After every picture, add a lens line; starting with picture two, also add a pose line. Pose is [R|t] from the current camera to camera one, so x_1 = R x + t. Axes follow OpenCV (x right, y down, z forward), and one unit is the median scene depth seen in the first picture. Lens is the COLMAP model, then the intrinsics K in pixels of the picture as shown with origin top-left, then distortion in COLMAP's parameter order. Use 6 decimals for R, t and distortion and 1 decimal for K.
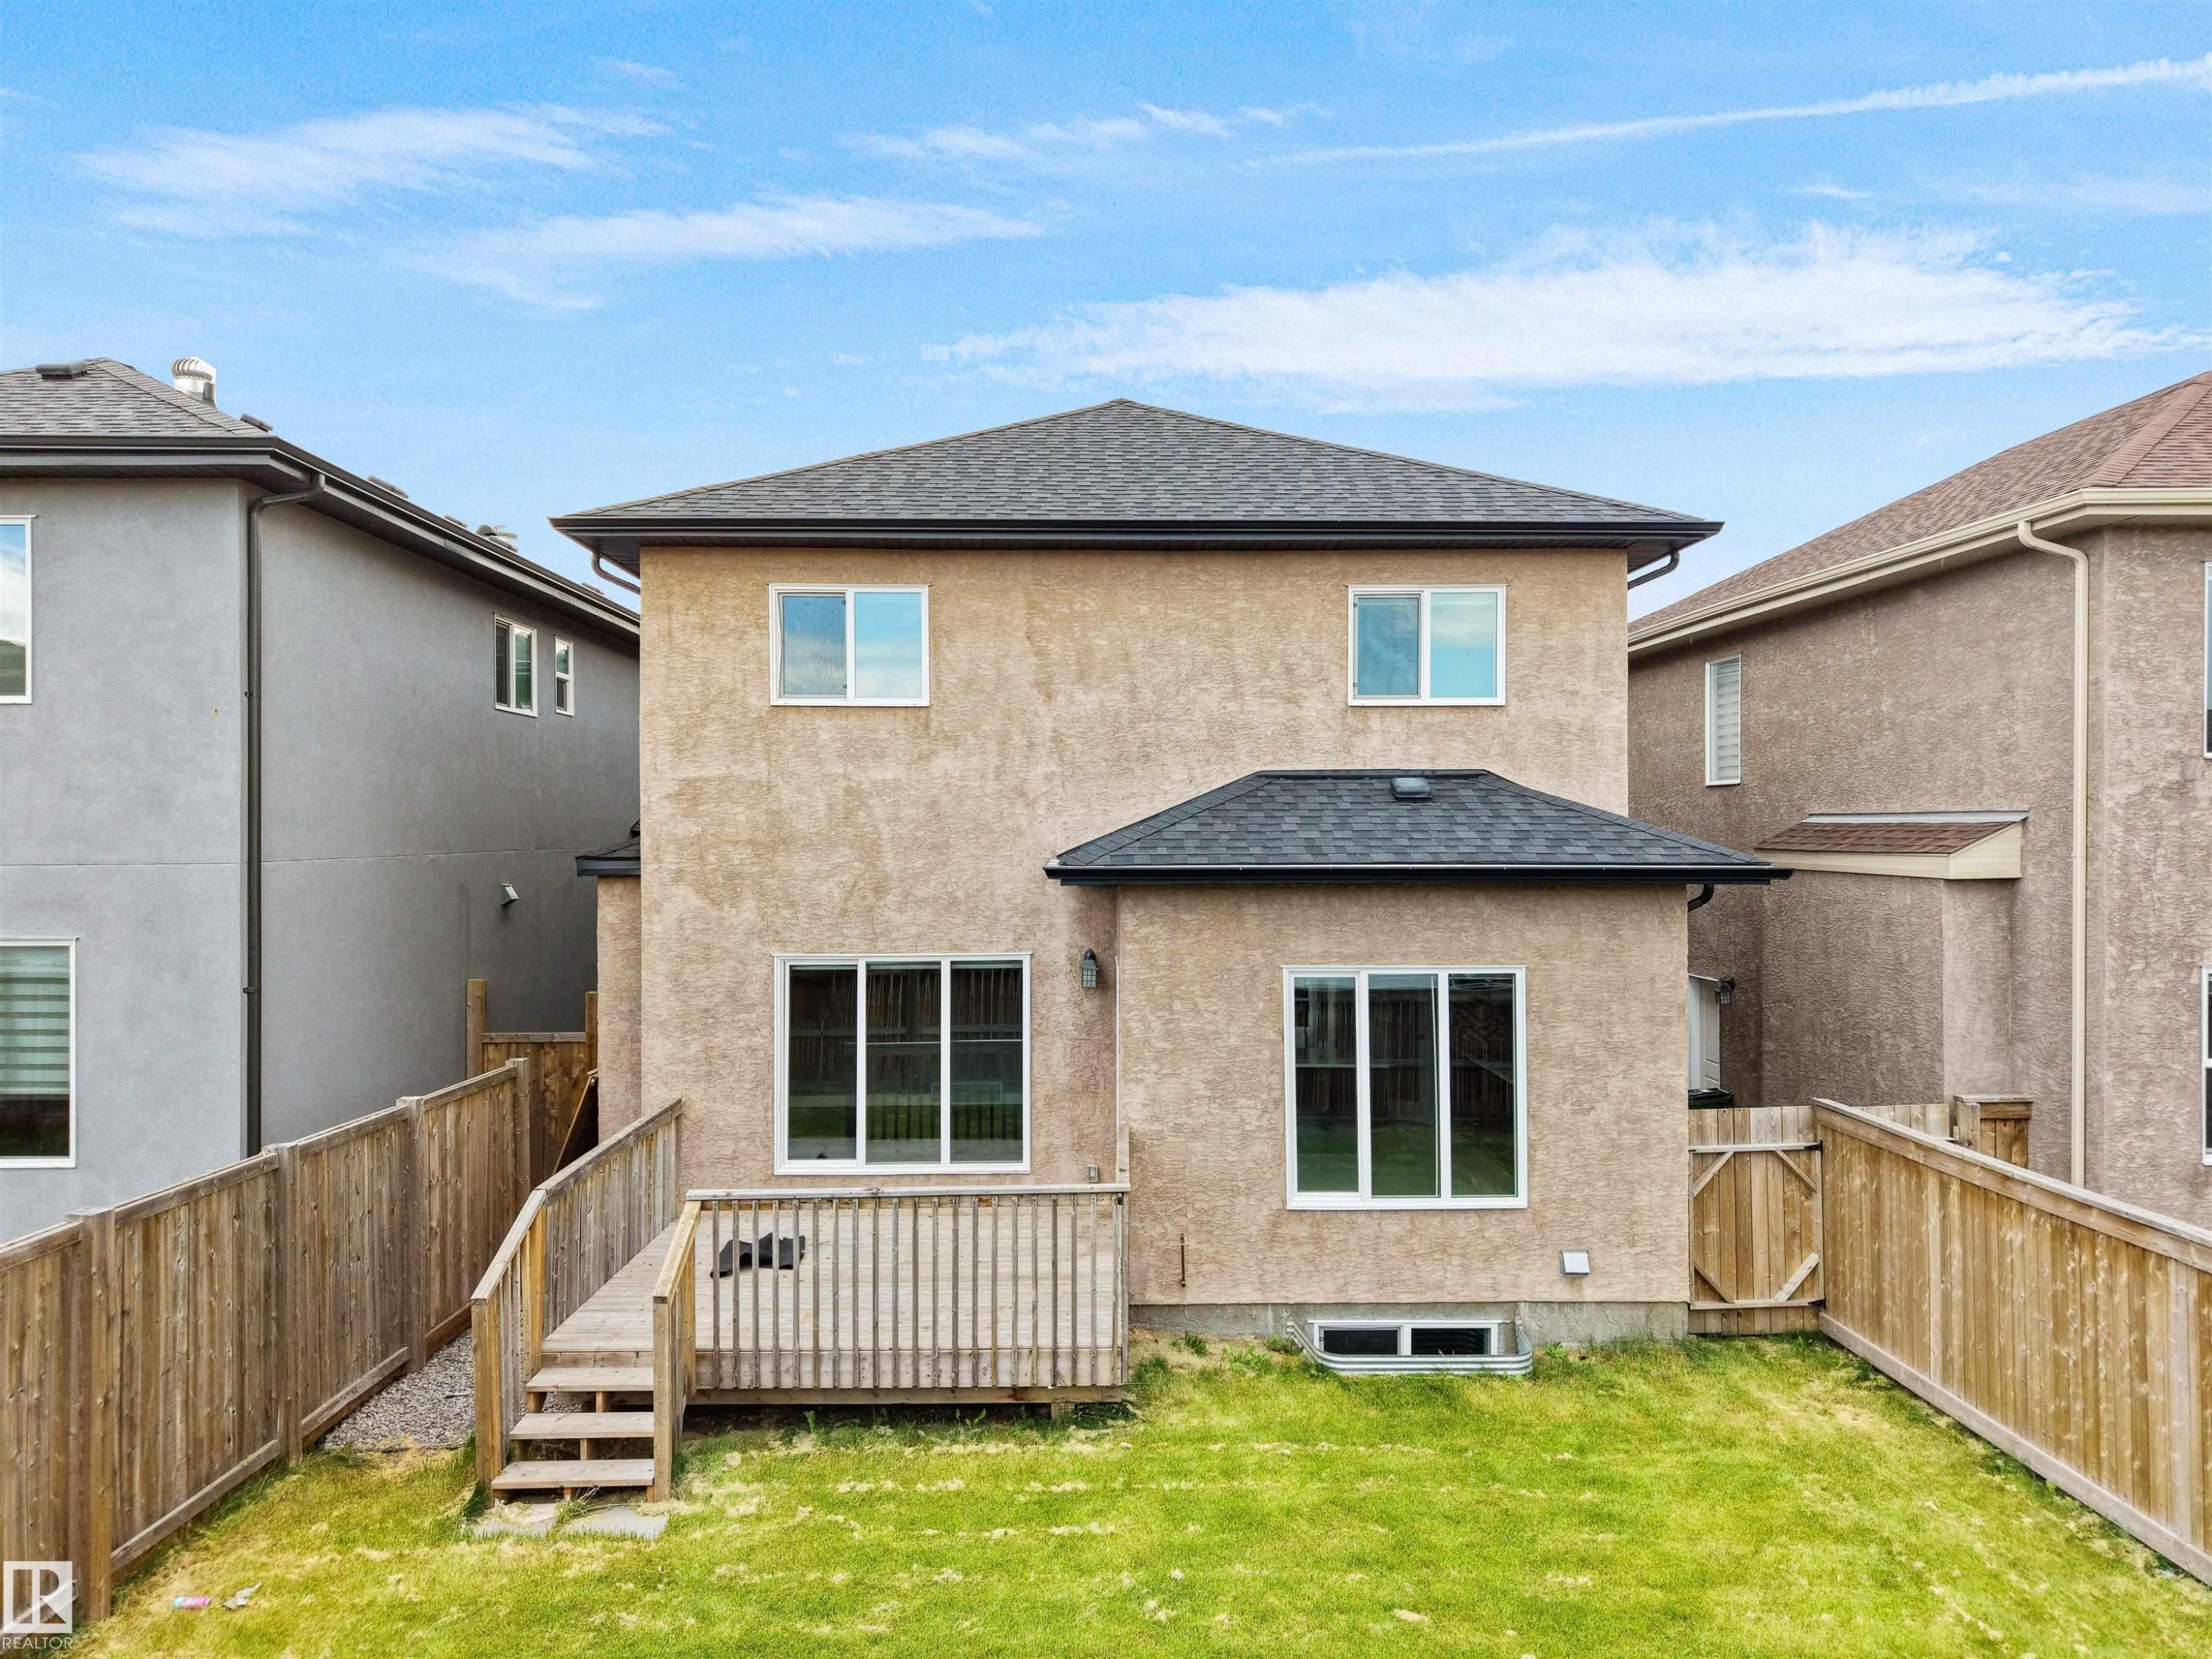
lens RADIAL K [[1458.5, 0, 1111.4], [0, 1458.5, 819.7], [0, 0, 1]] dist [0.009838, -0.013155]
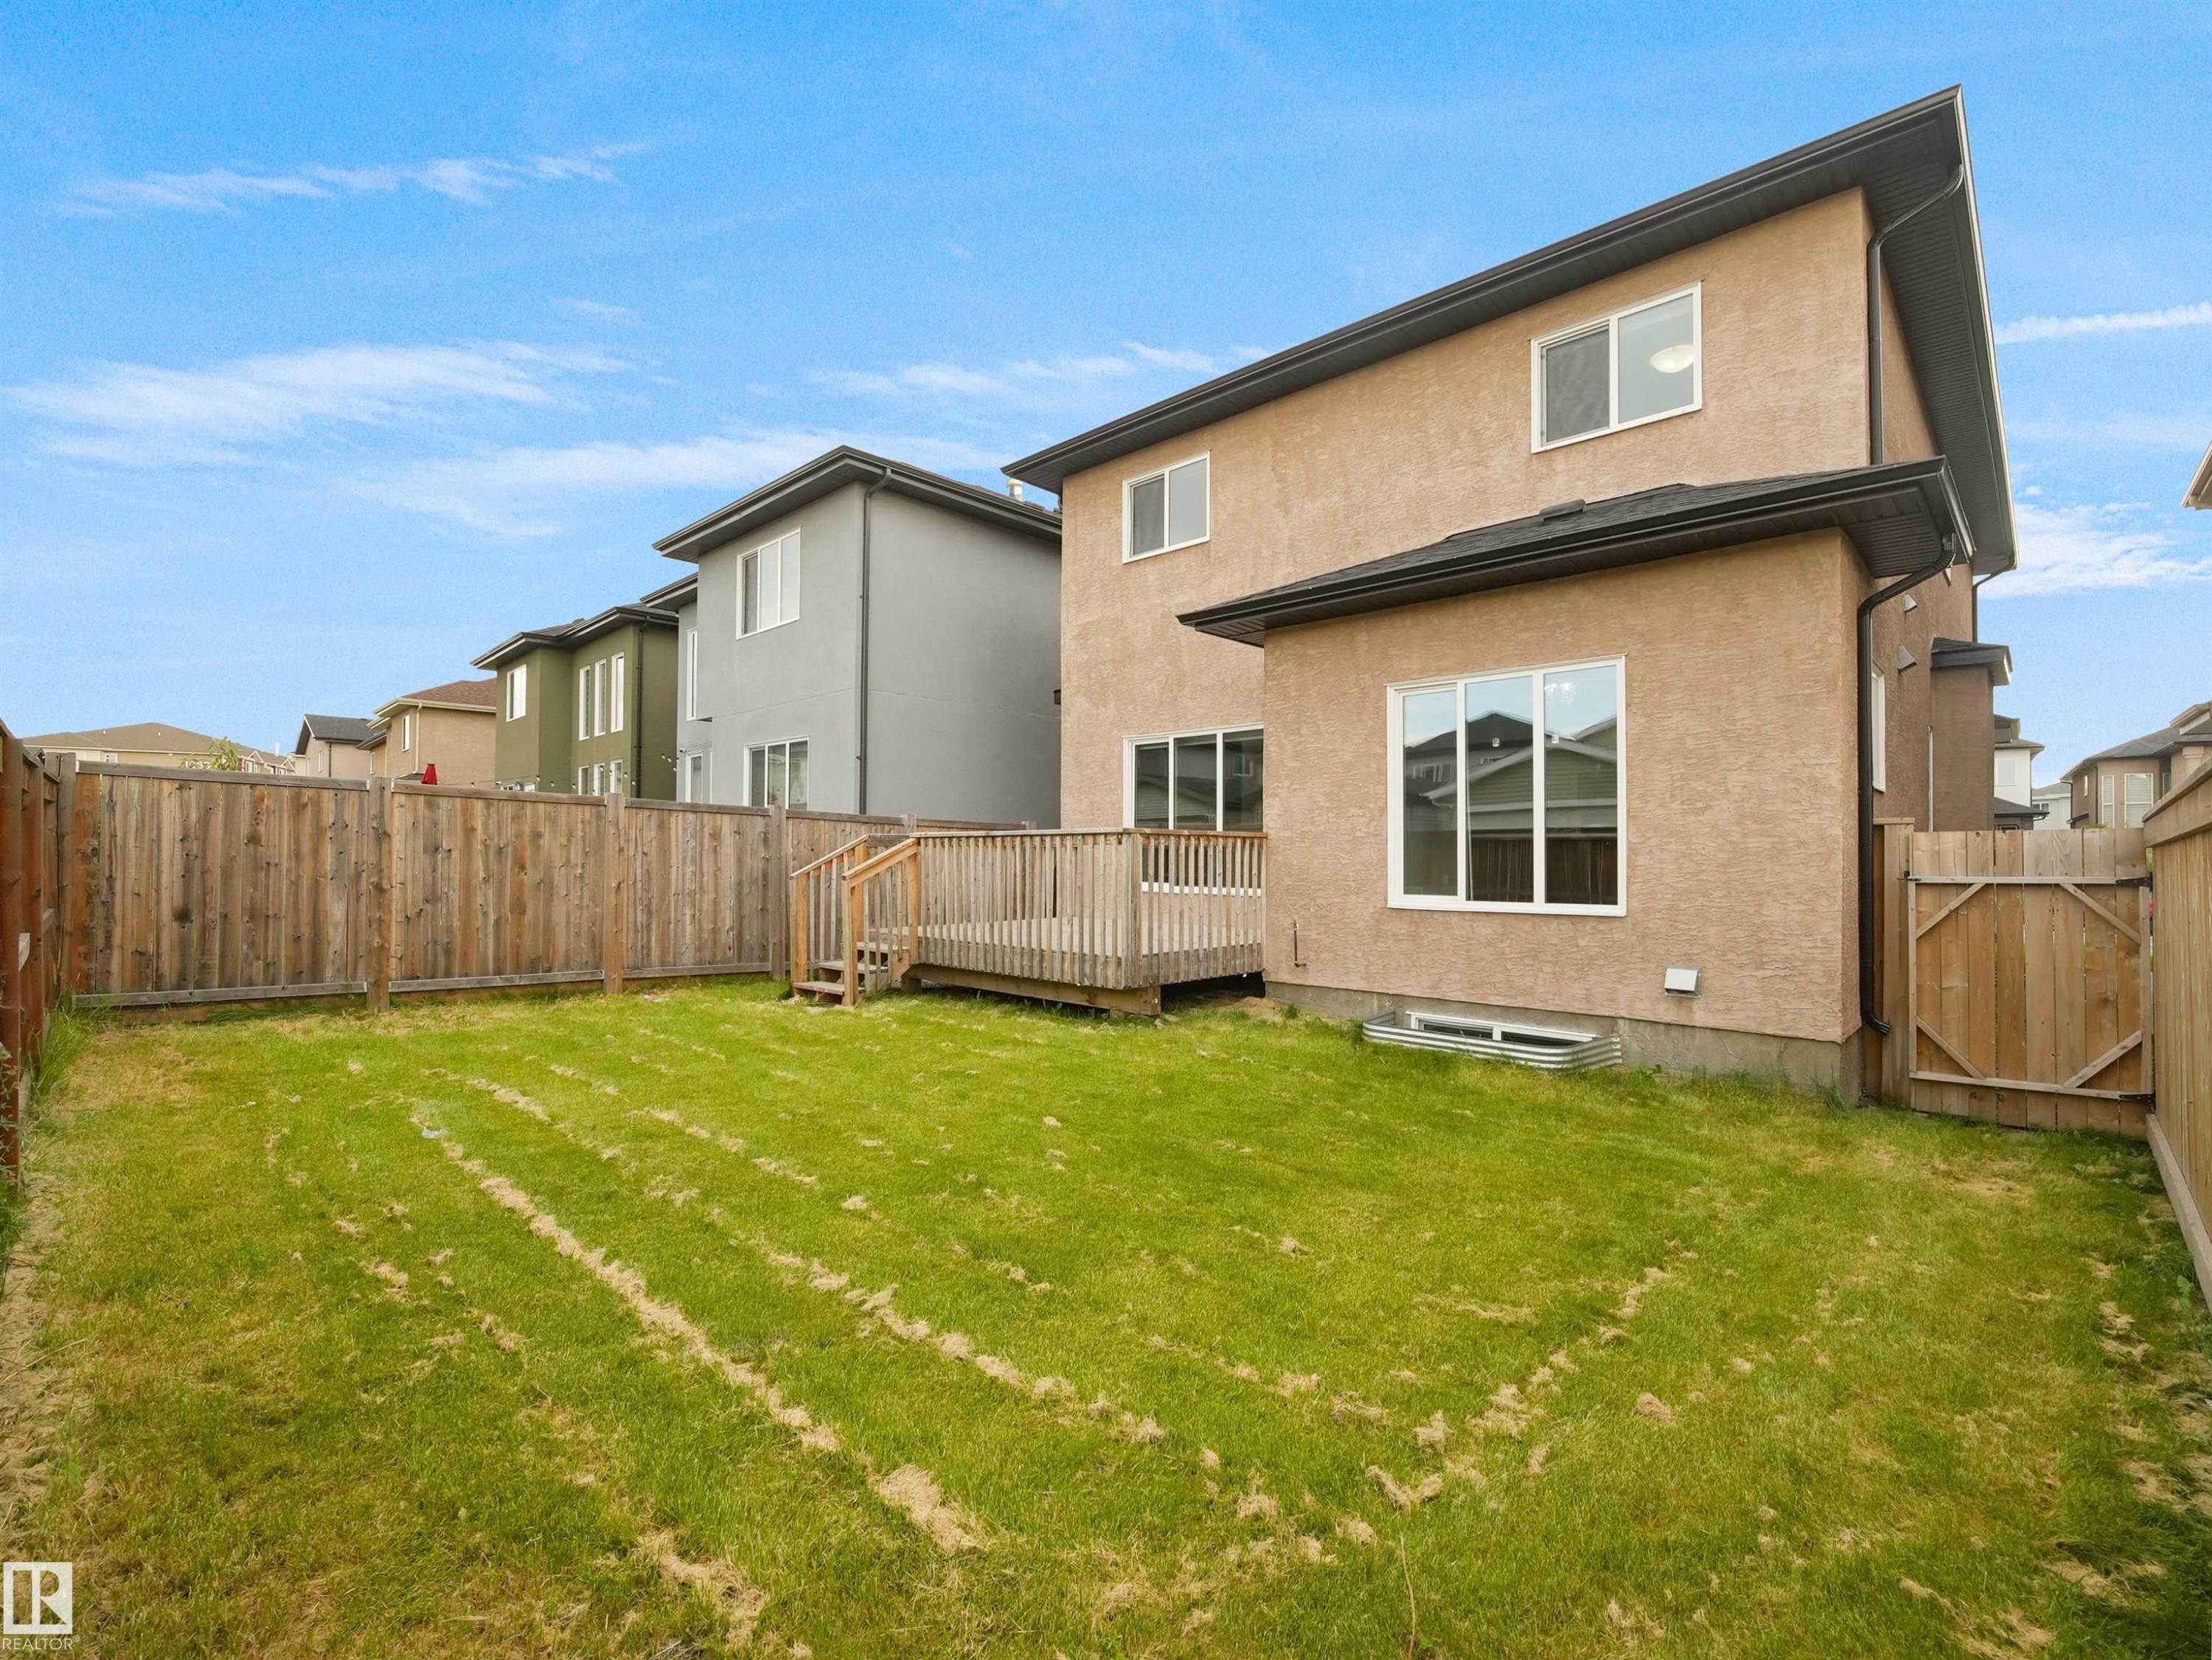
lens RADIAL K [[998.4, 0, 1103.1], [0, 998.4, 847.1], [0, 0, 1]] dist [-0.021982, -0.001067]
pose [[0.712753, -0.000031, -0.701415, 0.486891], [0.002605, 0.999993, 0.002603, 0.218927], [0.701410, -0.003683, 0.712749, 0.322450]]
